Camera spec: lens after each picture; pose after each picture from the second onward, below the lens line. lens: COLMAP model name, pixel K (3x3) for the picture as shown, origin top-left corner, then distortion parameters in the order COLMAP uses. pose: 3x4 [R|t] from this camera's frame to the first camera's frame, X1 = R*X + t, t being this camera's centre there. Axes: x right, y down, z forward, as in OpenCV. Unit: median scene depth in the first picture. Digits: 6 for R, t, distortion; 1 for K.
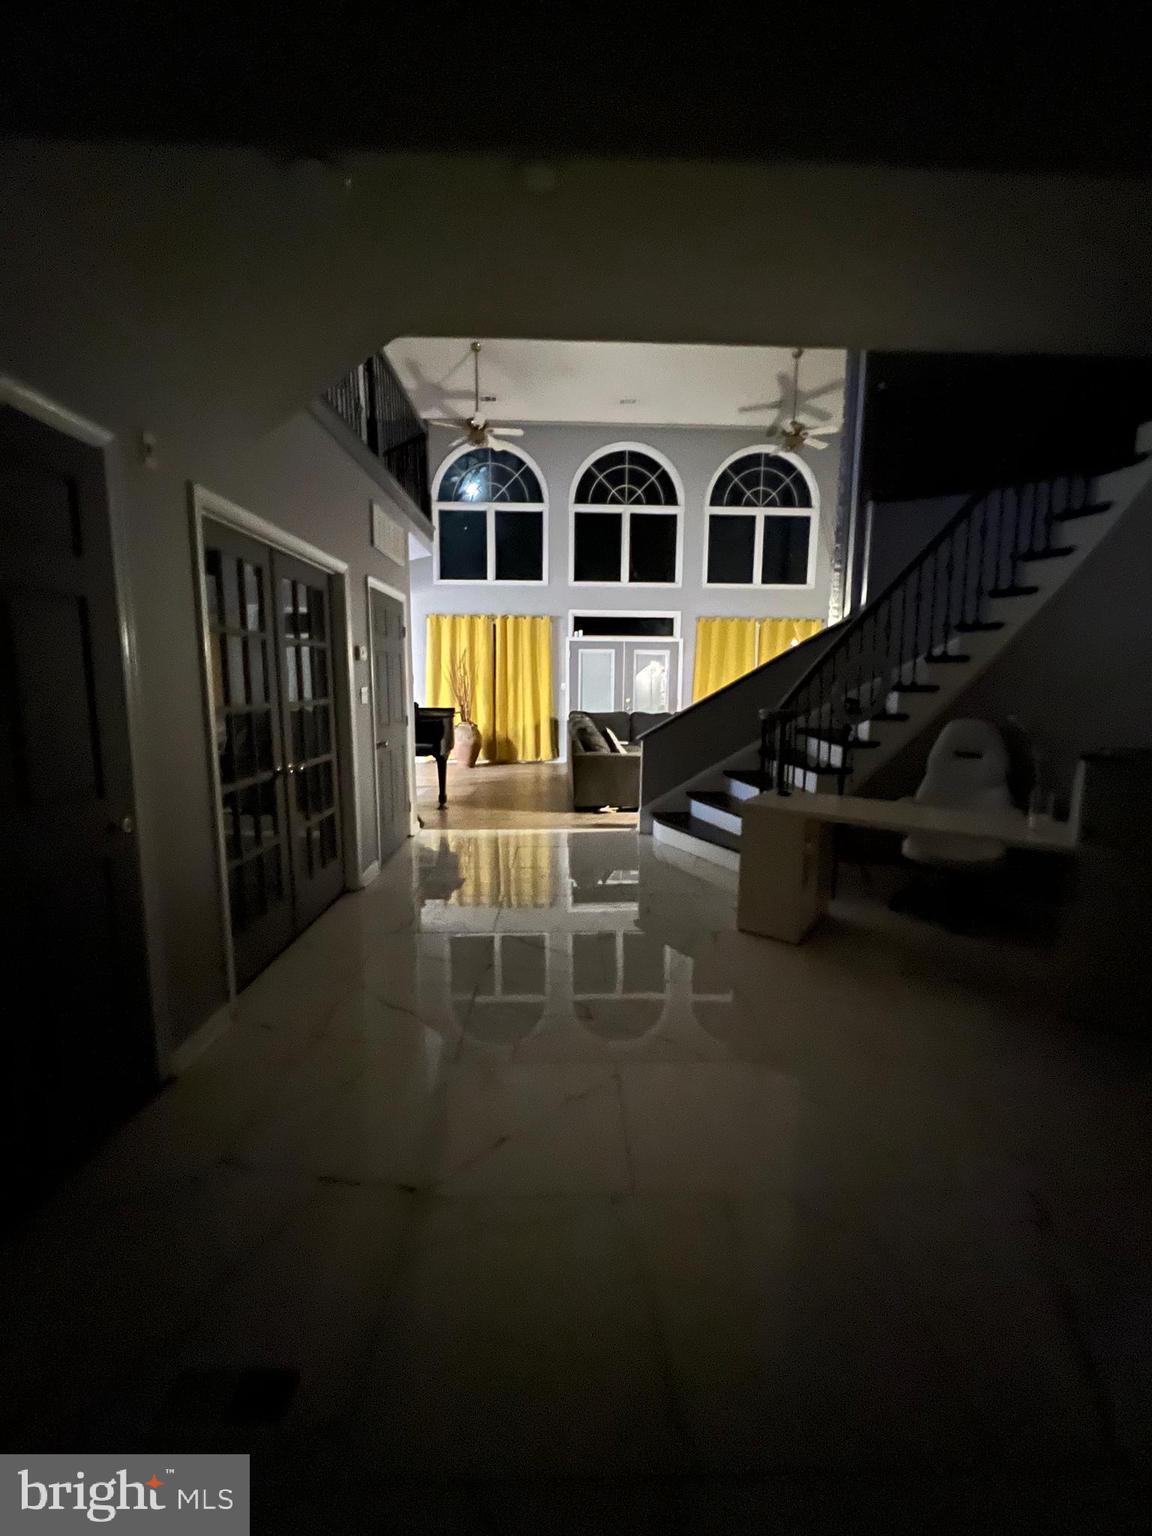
lens RADIAL K [[614.1, 0, 578.1], [0, 614.1, 766.8], [0, 0, 1]] dist [-0.001552, 0.000223]
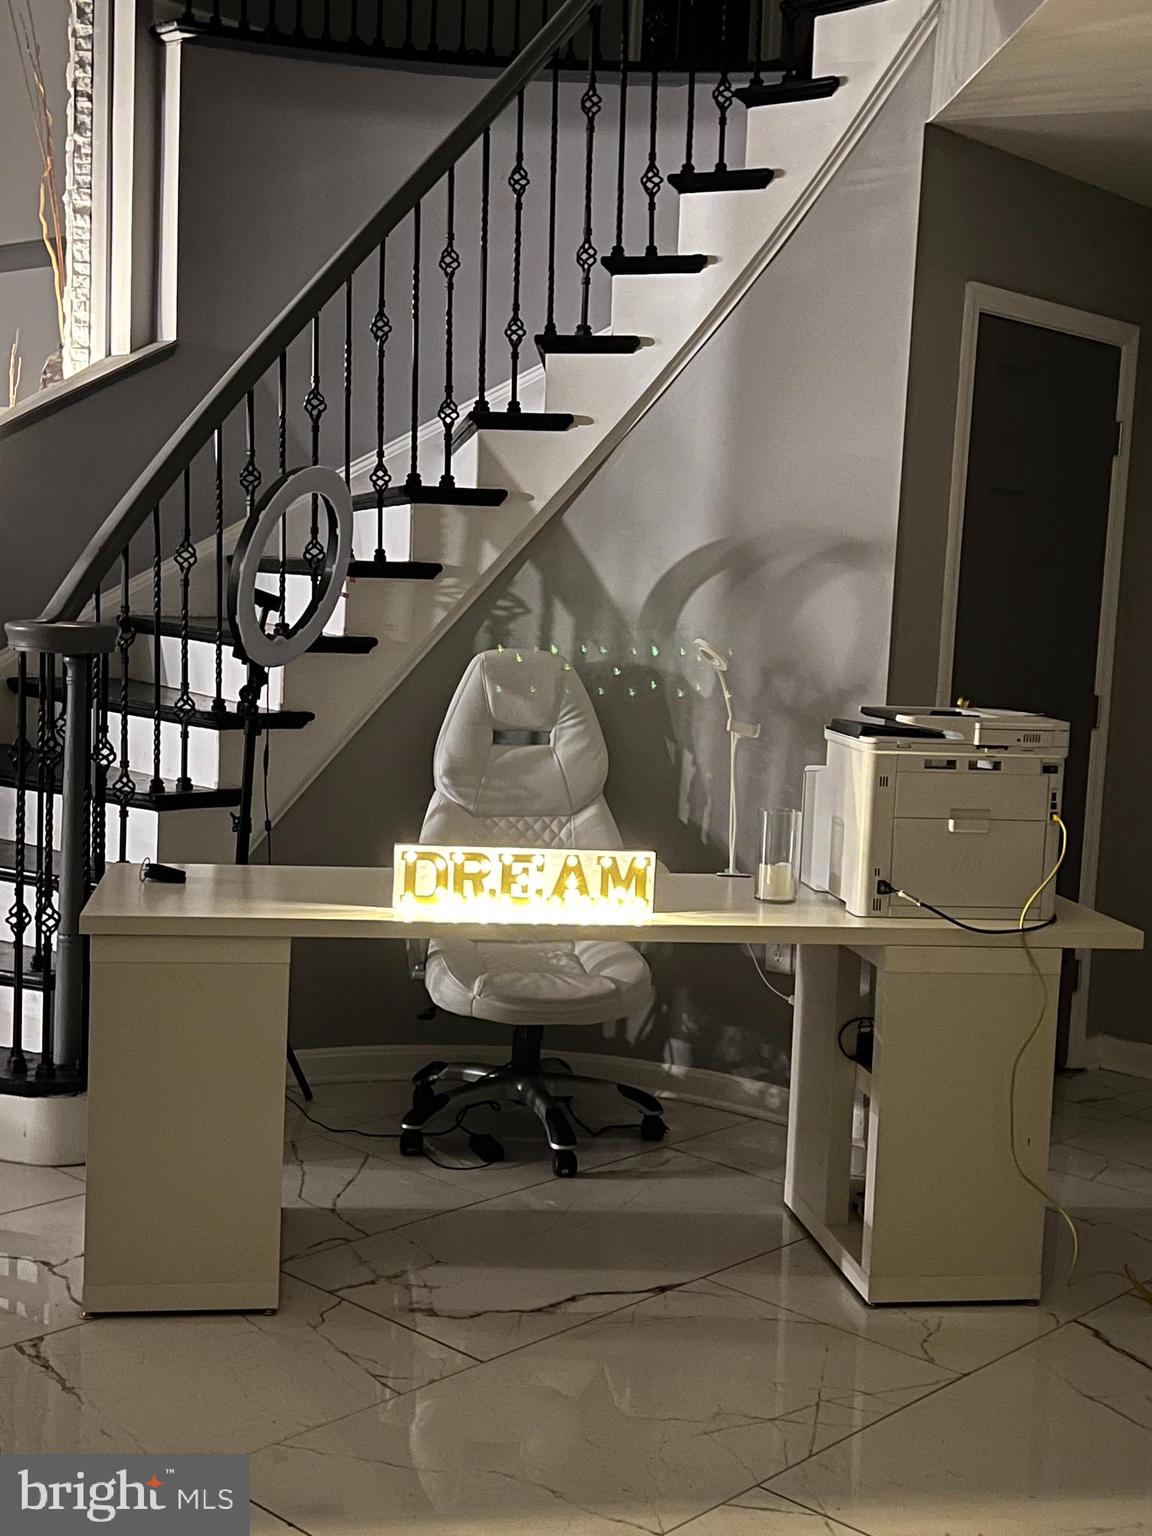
lens RADIAL K [[1890.9, 0, 575.4], [0, 1890.9, 774.7], [0, 0, 1]] dist [0.046399, 0.000000]
pose [[0.697266, -0.056803, 0.714558, -0.132340], [0.064389, 0.997789, 0.016487, -0.007399], [-0.713914, 0.034514, 0.699382, 0.063701]]
